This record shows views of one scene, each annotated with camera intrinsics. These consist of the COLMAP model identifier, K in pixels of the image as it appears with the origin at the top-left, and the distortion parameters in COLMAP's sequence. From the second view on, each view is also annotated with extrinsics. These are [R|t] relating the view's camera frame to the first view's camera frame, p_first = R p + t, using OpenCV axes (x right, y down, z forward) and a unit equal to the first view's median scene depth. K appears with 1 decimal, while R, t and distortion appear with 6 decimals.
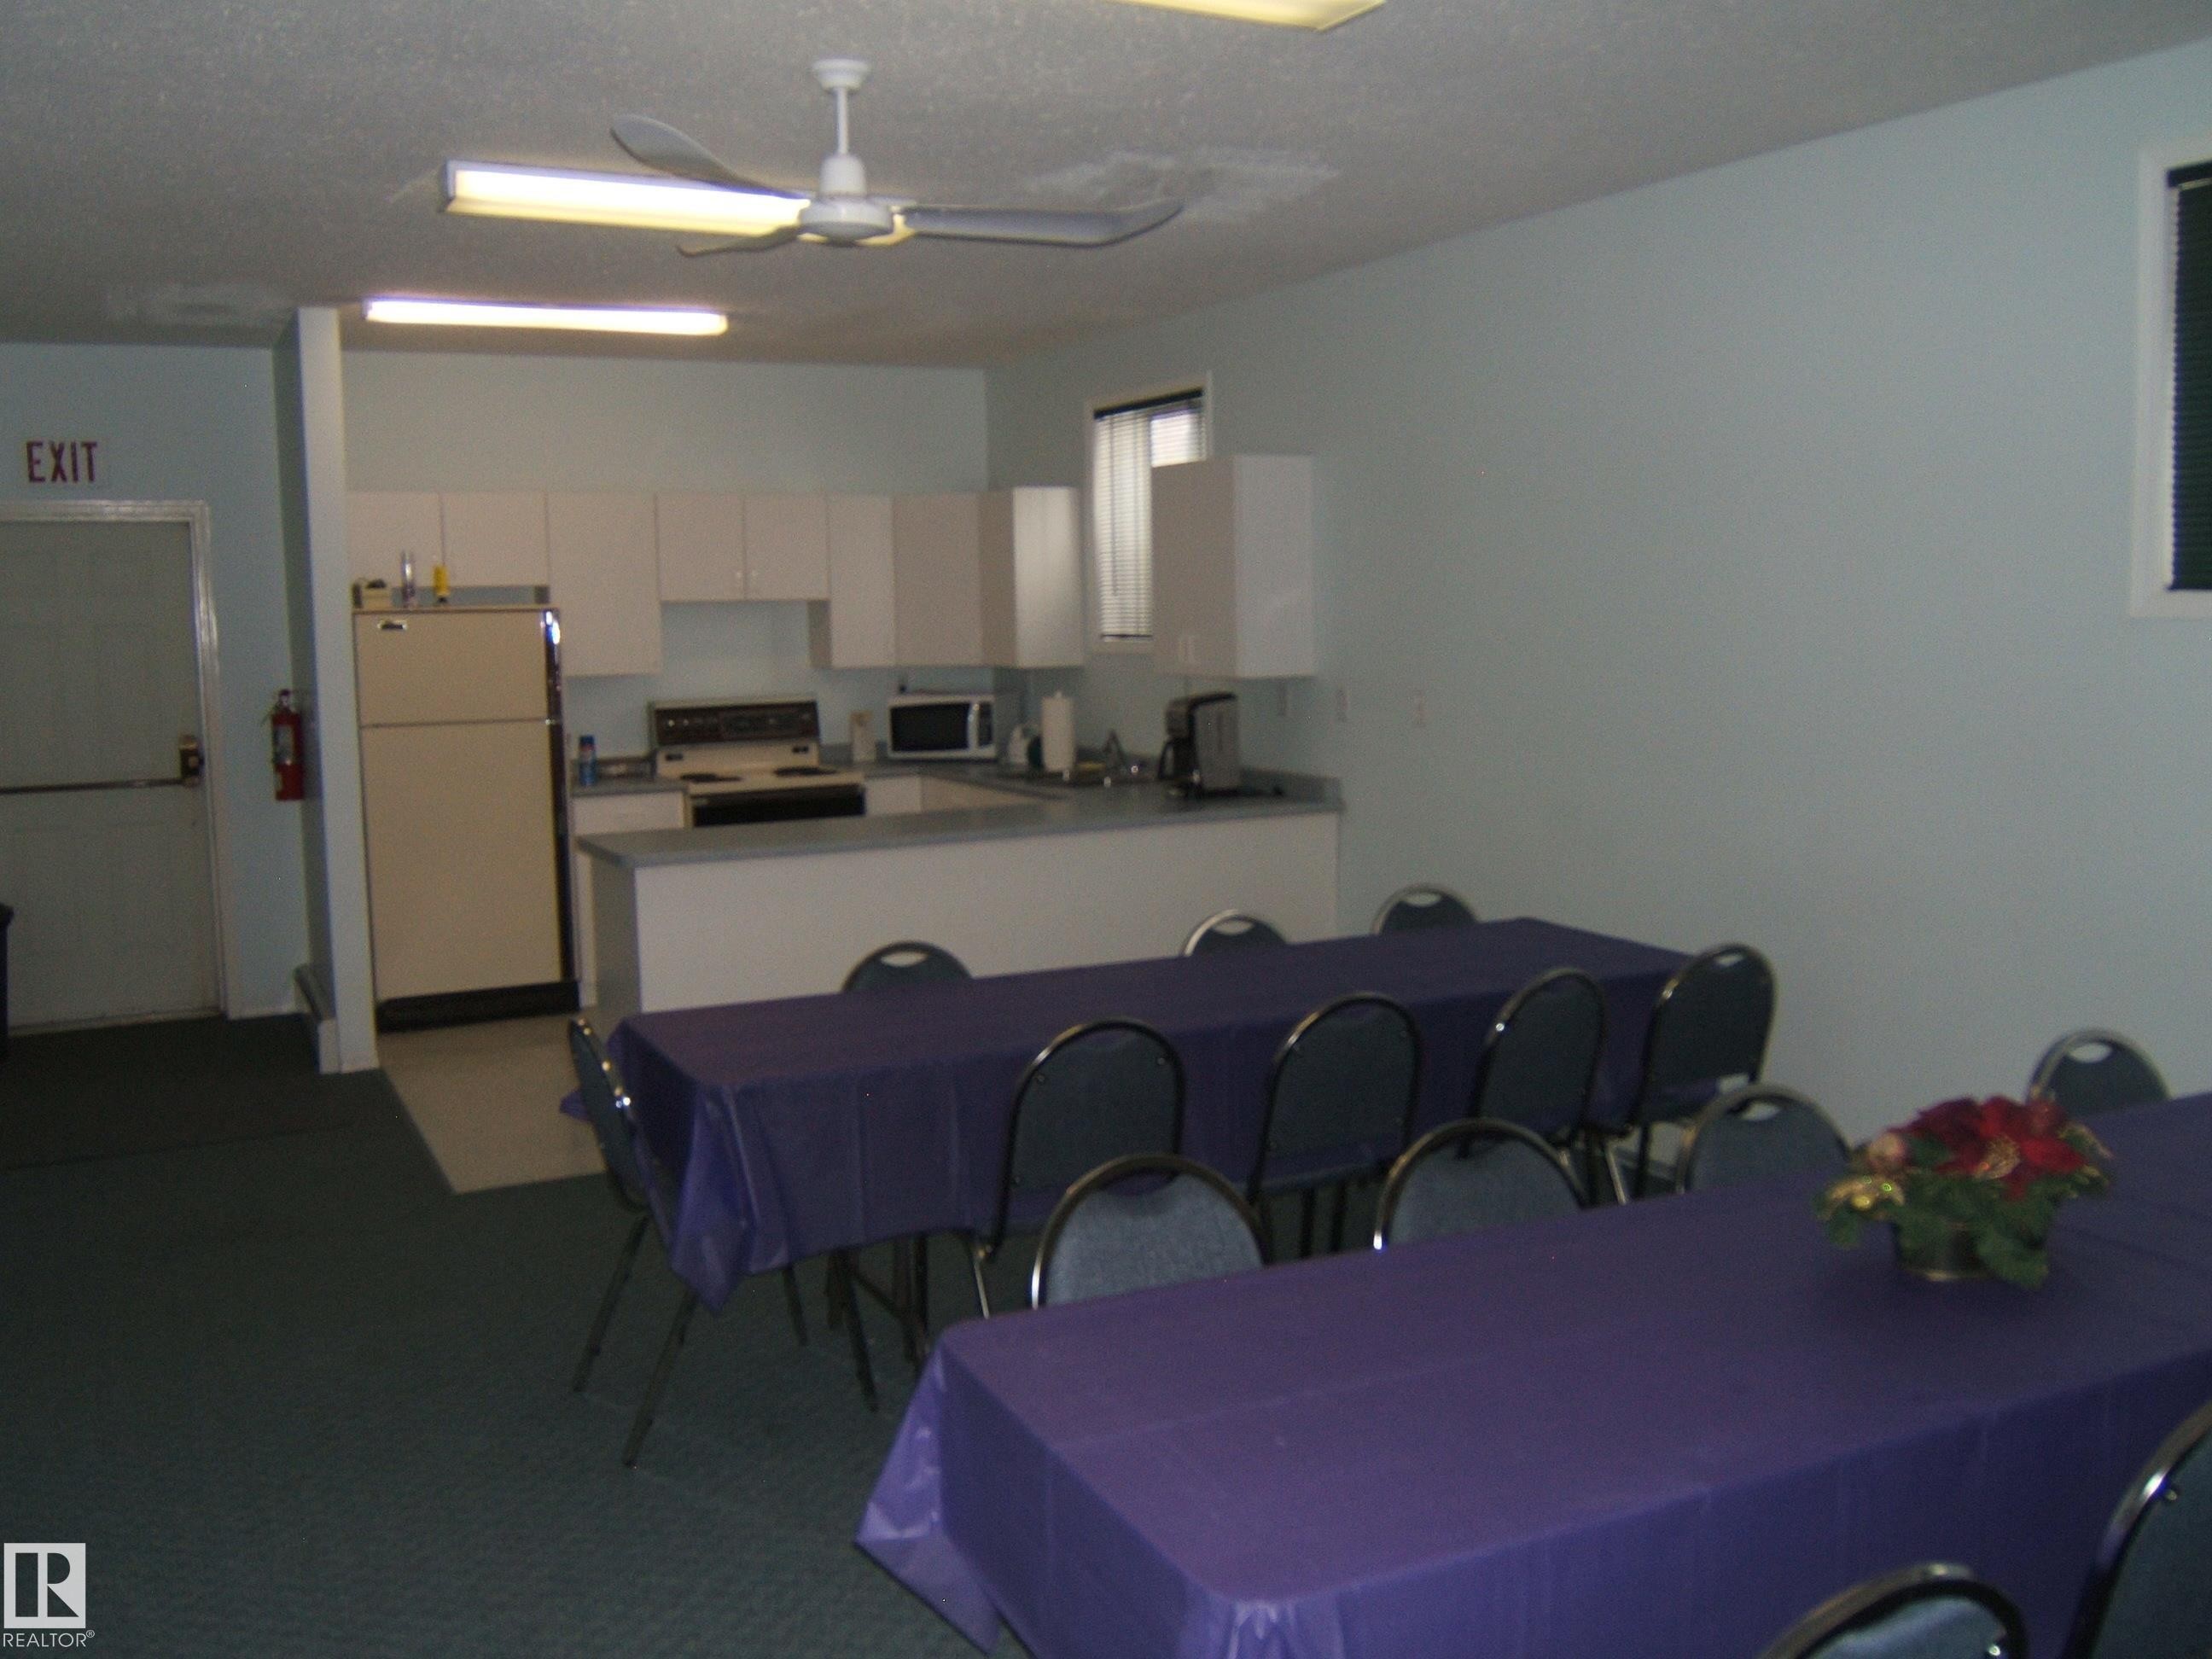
lens RADIAL K [[2034.4, 0, 1106.0], [0, 2034.4, 829.5], [0, 0, 1]] dist [-0.048362, -0.007412]
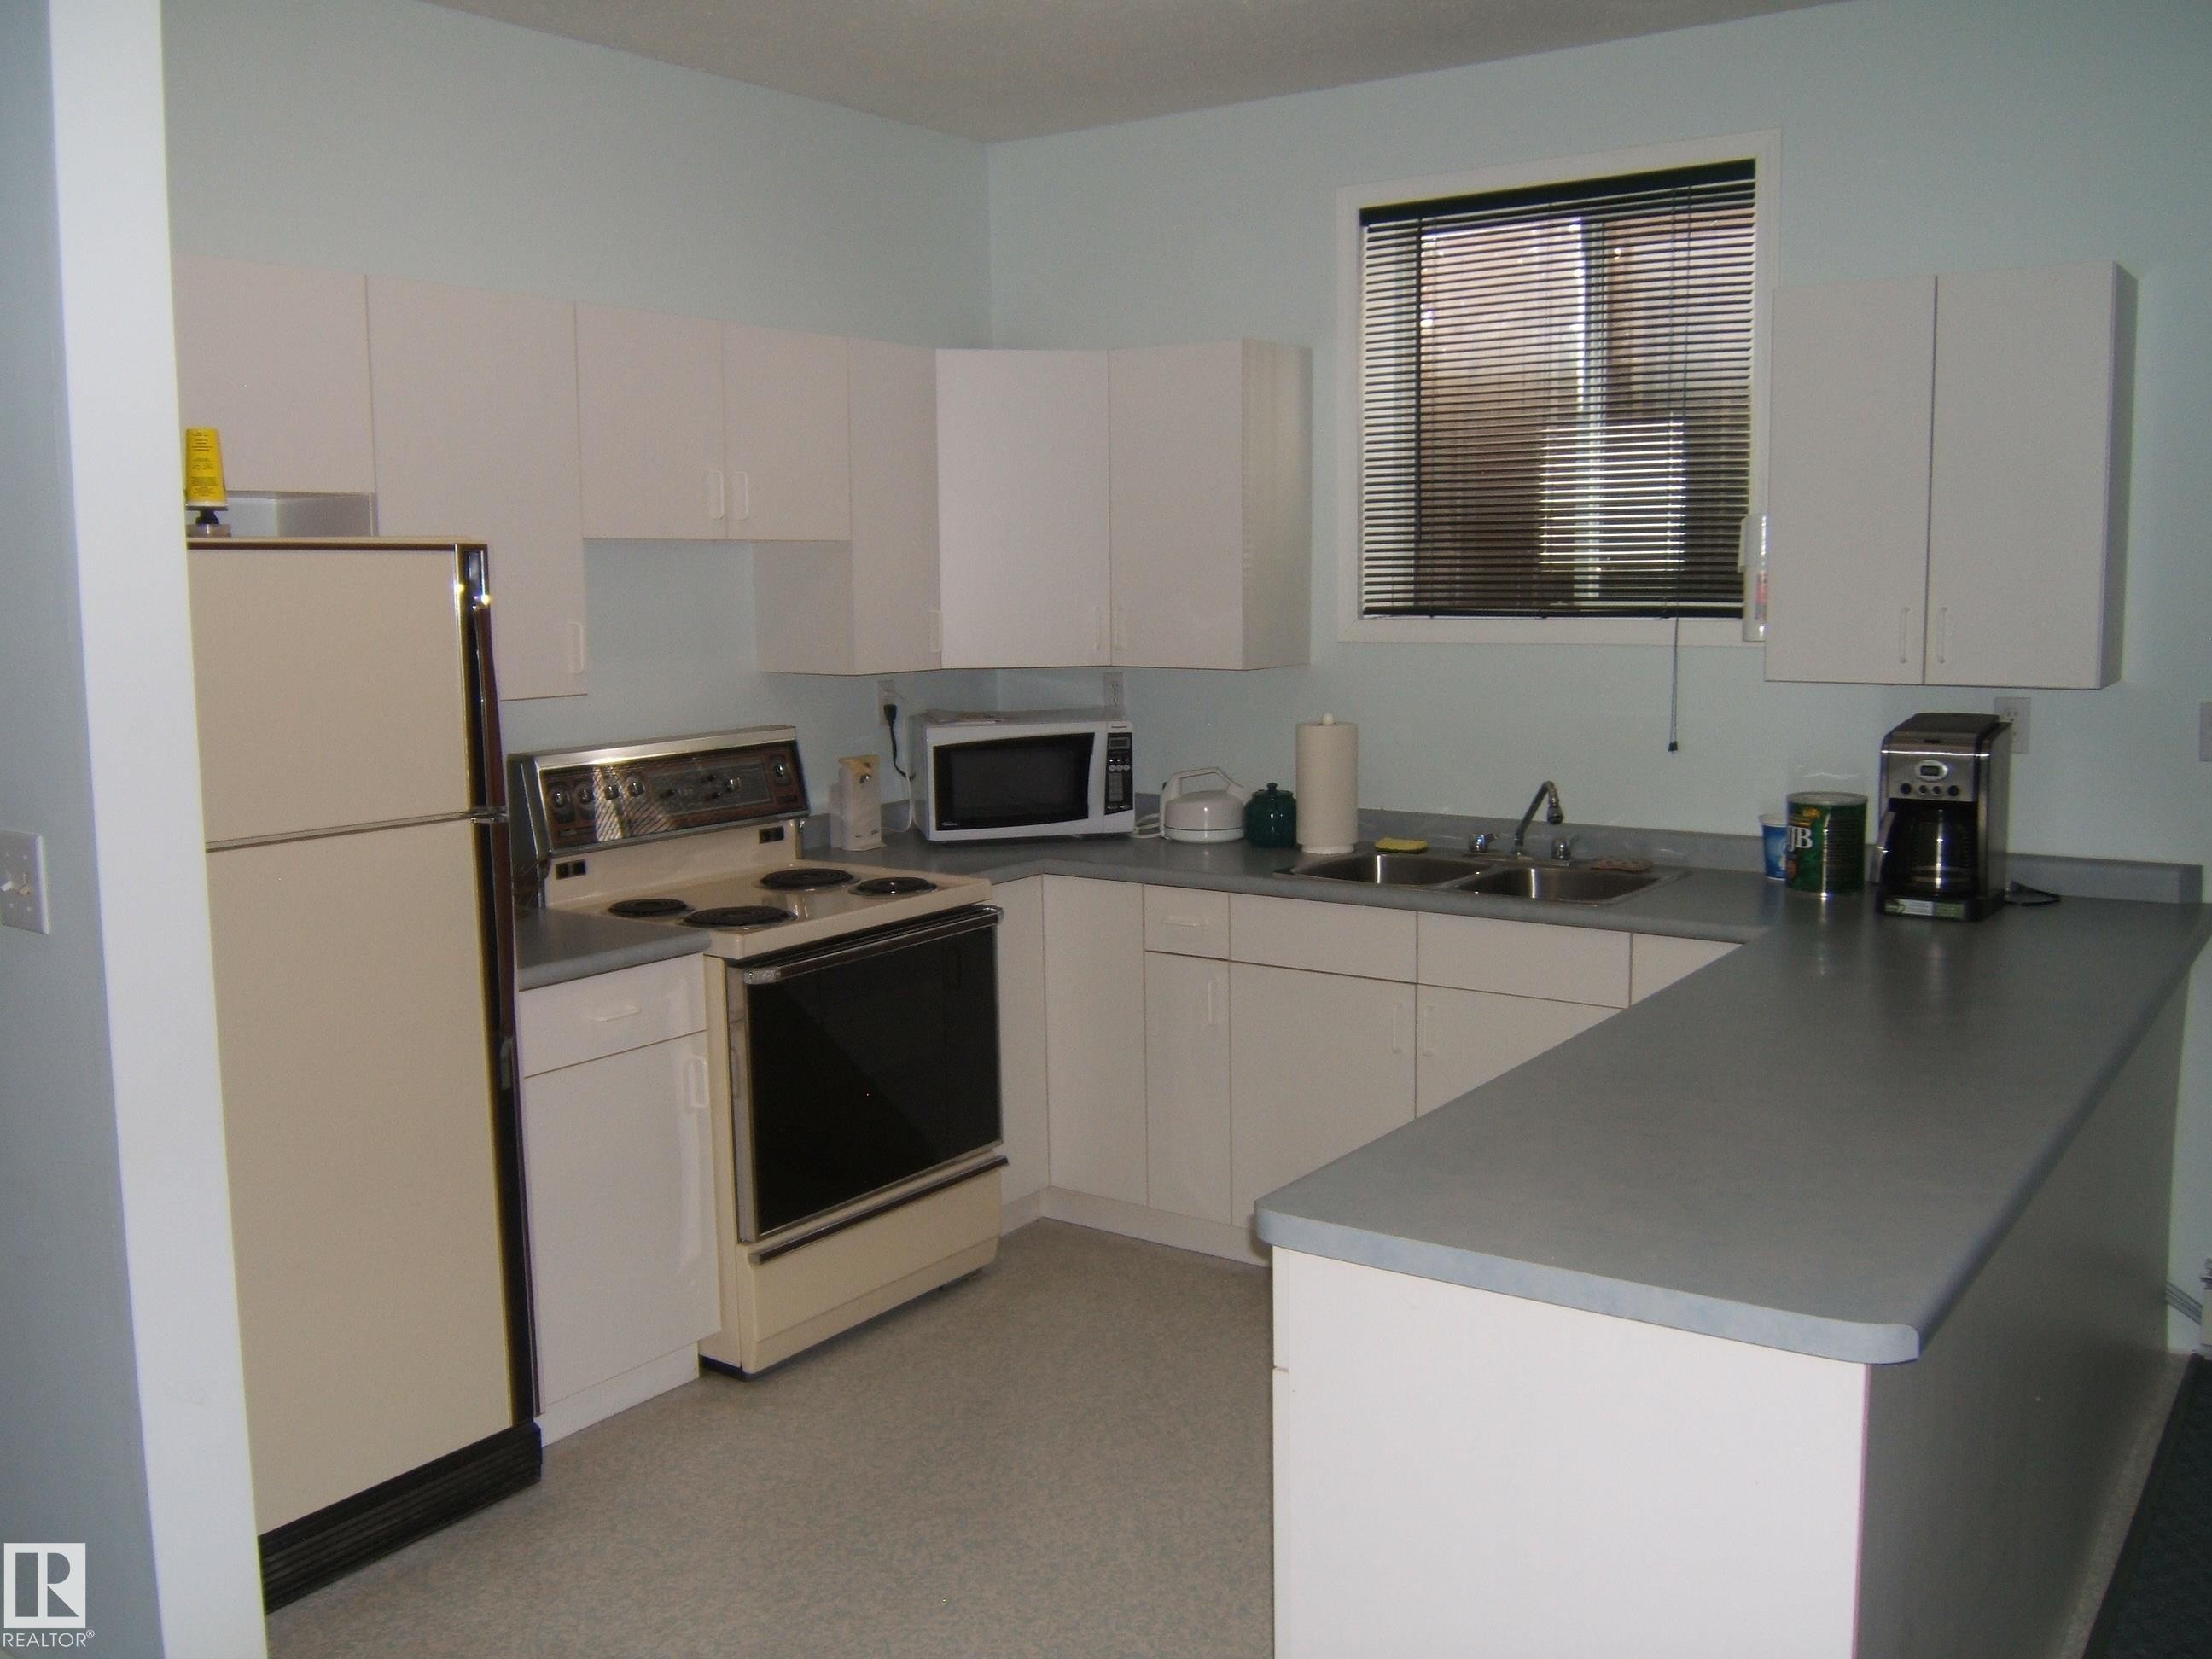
lens RADIAL K [[2034.4, 0, 1106.0], [0, 2034.4, 829.5], [0, 0, 1]] dist [-0.048362, -0.007412]
pose [[0.877575, -0.051977, 0.476614, -0.329033], [0.046622, 0.998646, 0.023064, -0.049996], [-0.477167, 0.001981, 0.878810, 0.530348]]
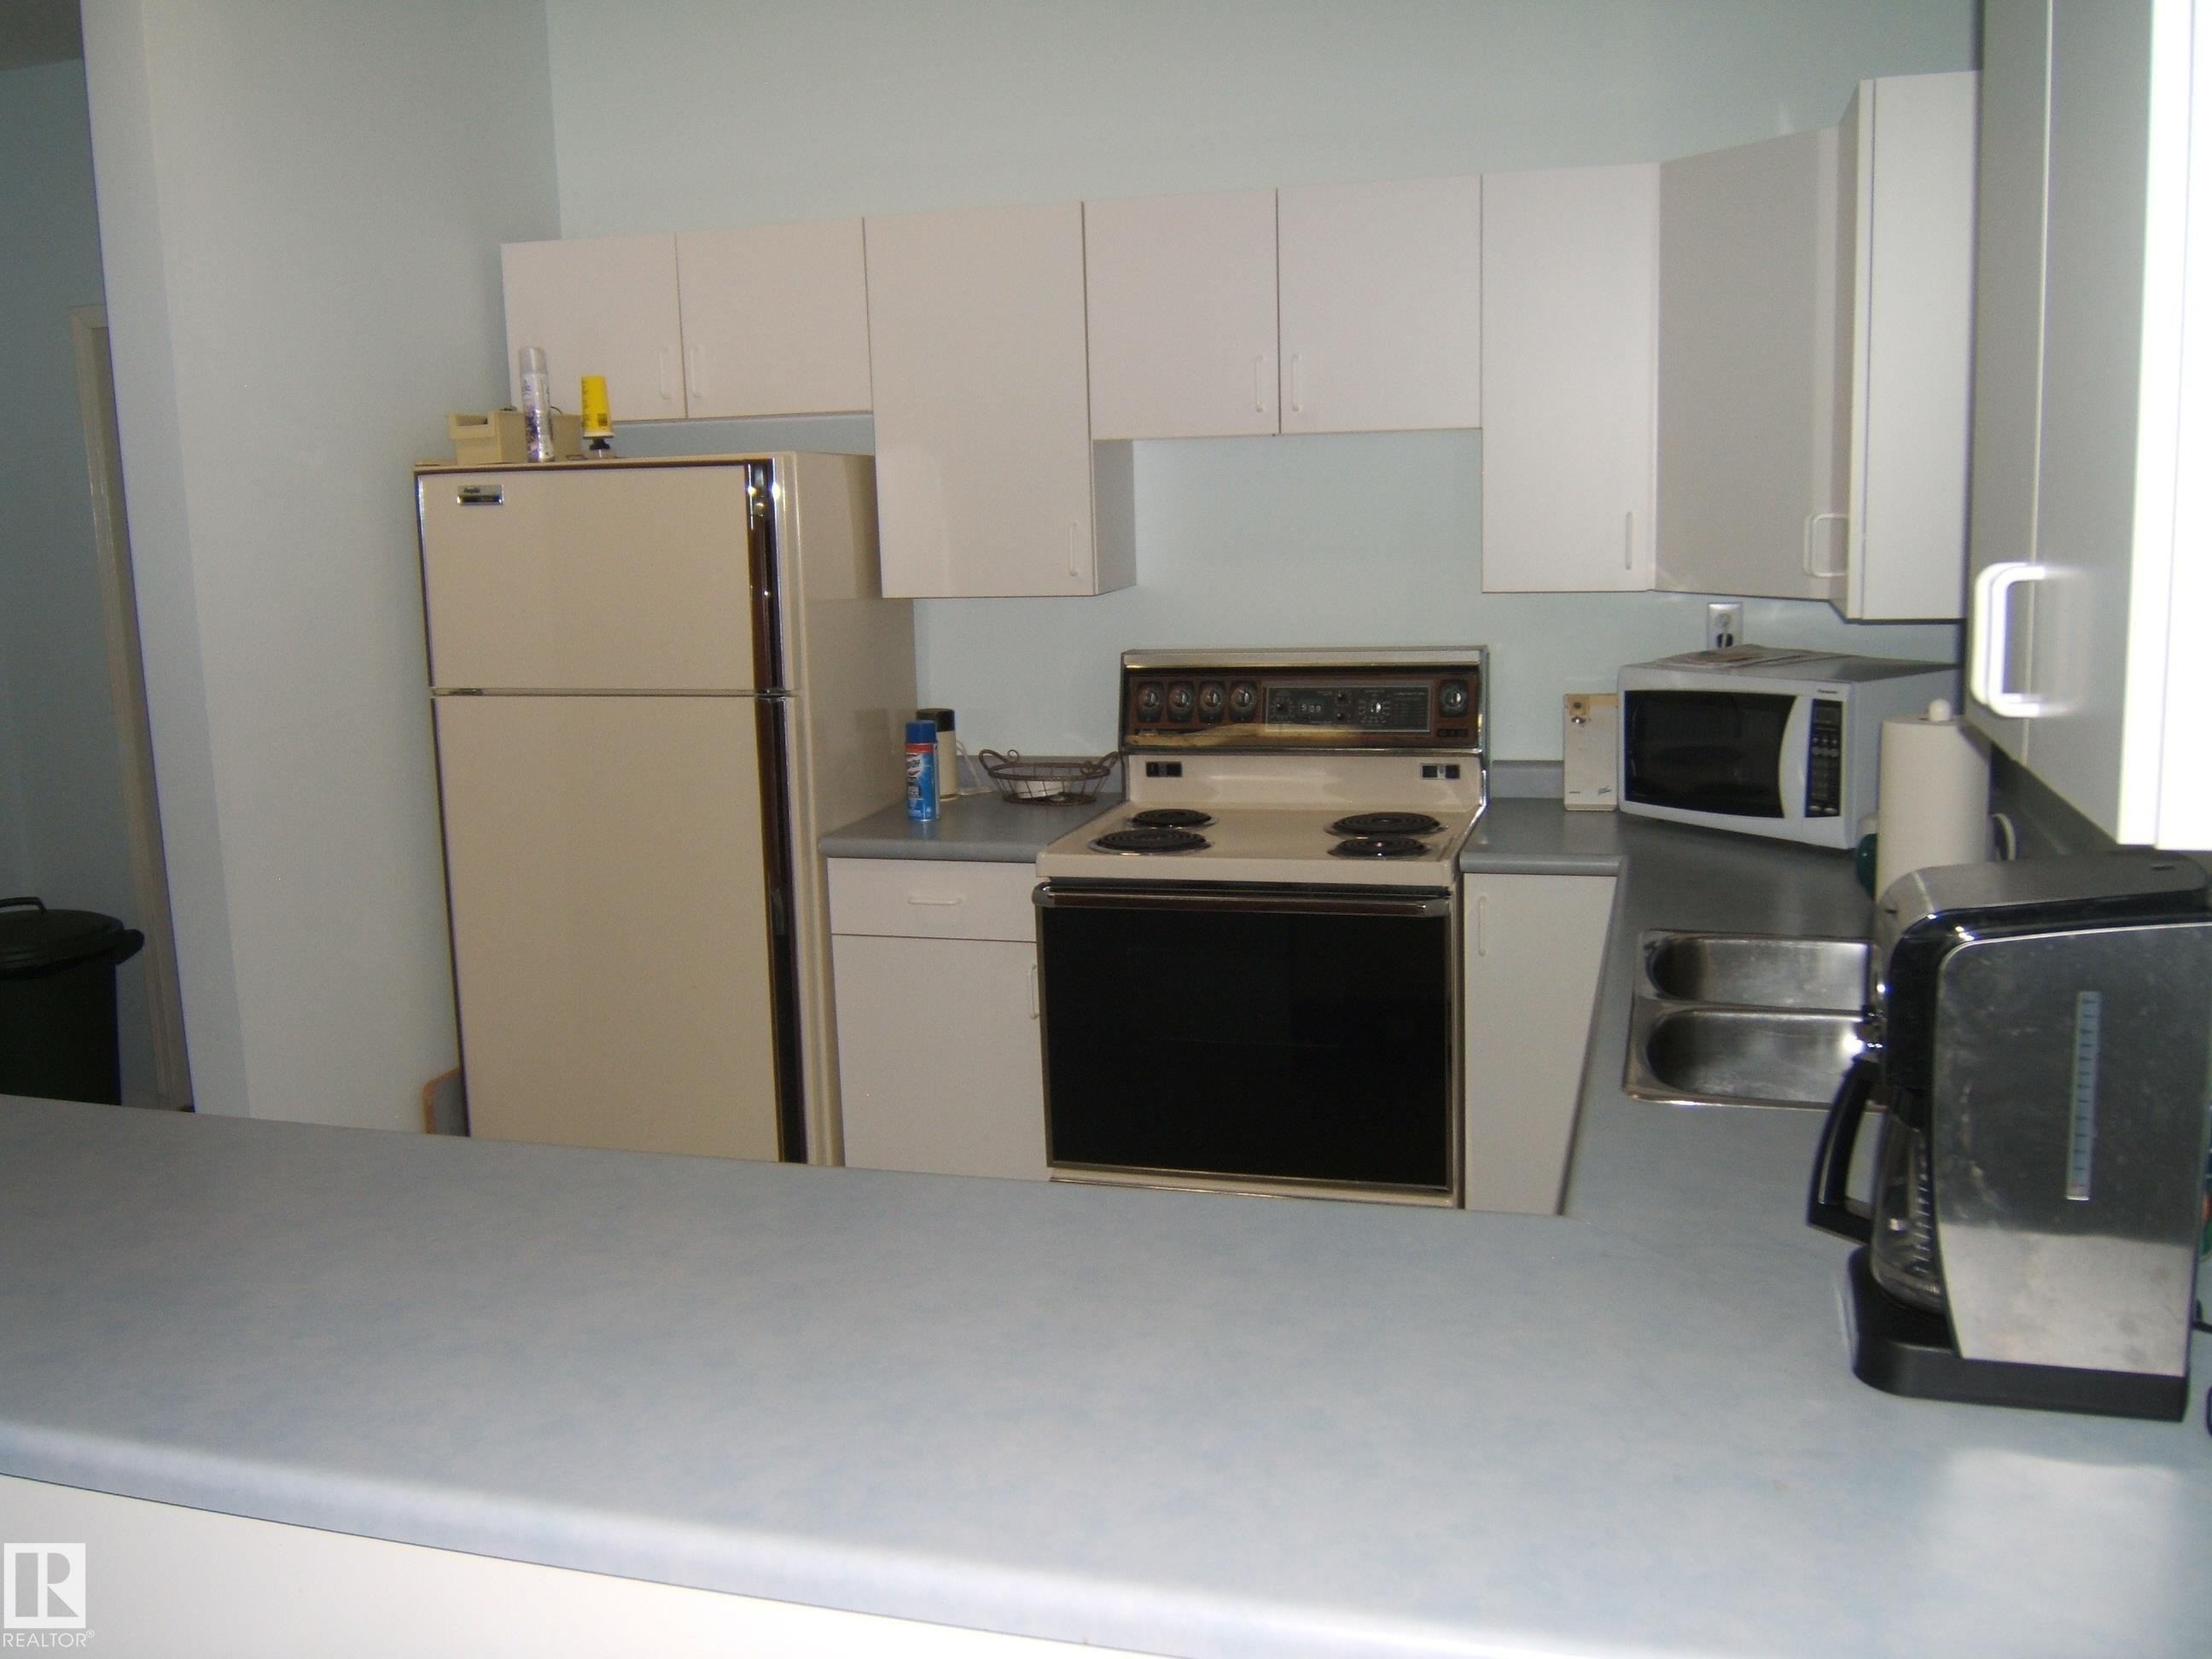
lens RADIAL K [[2034.4, 0, 1106.0], [0, 2034.4, 829.5], [0, 0, 1]] dist [-0.048362, -0.007412]
pose [[0.714961, 0.117534, -0.689215, 0.104736], [-0.058874, 0.992388, 0.108162, -0.072263], [0.696681, -0.036755, 0.716439, 0.654134]]
